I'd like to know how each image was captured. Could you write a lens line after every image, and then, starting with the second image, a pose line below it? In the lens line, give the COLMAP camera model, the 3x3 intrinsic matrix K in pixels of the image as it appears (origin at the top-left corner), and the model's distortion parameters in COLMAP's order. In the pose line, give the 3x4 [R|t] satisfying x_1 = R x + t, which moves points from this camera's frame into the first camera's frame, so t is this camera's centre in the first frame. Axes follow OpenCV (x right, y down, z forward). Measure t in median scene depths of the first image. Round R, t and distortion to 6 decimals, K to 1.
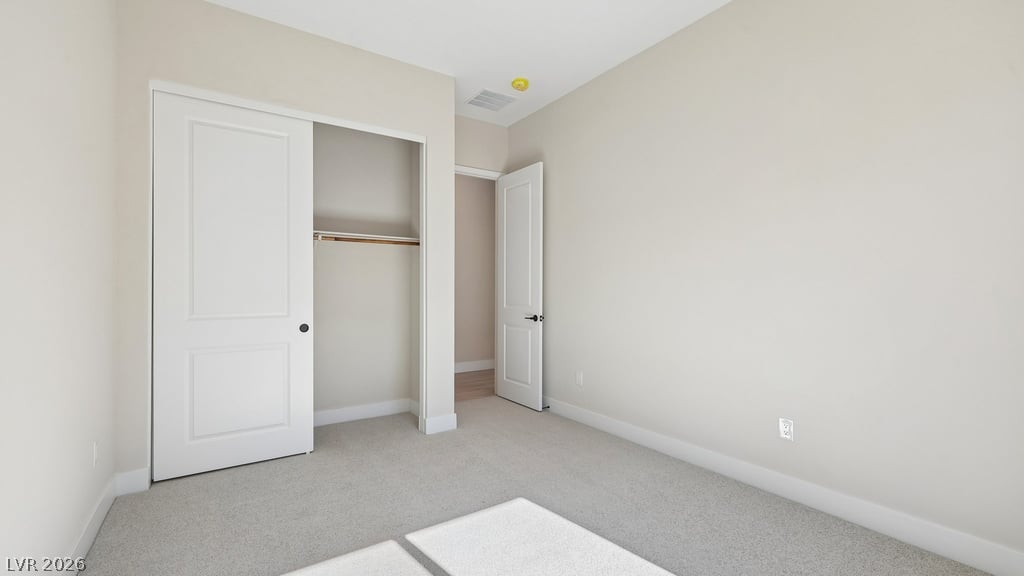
lens RADIAL K [[430.5, 0, 511.1], [0, 430.5, 291.3], [0, 0, 1]] dist [-0.002987, 0.000117]
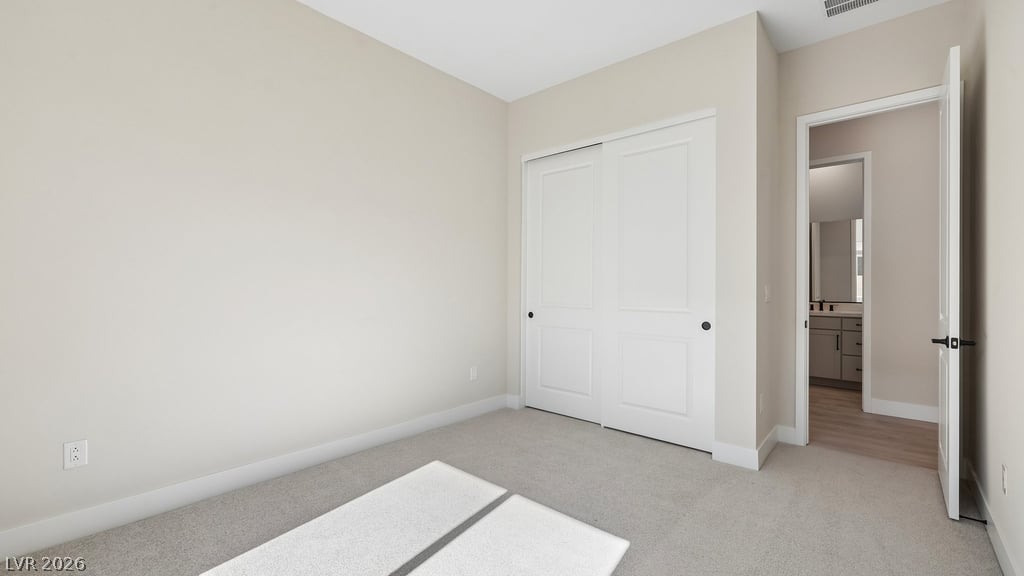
lens RADIAL K [[430.5, 0, 512.1], [0, 430.5, 284.2], [0, 0, 1]] dist [-0.002987, 0.000117]
pose [[0.249909, -0.001511, -0.968268, 0.788662], [-0.011883, 0.999919, -0.004627, -0.005076], [0.968196, 0.012662, 0.249870, 0.599868]]
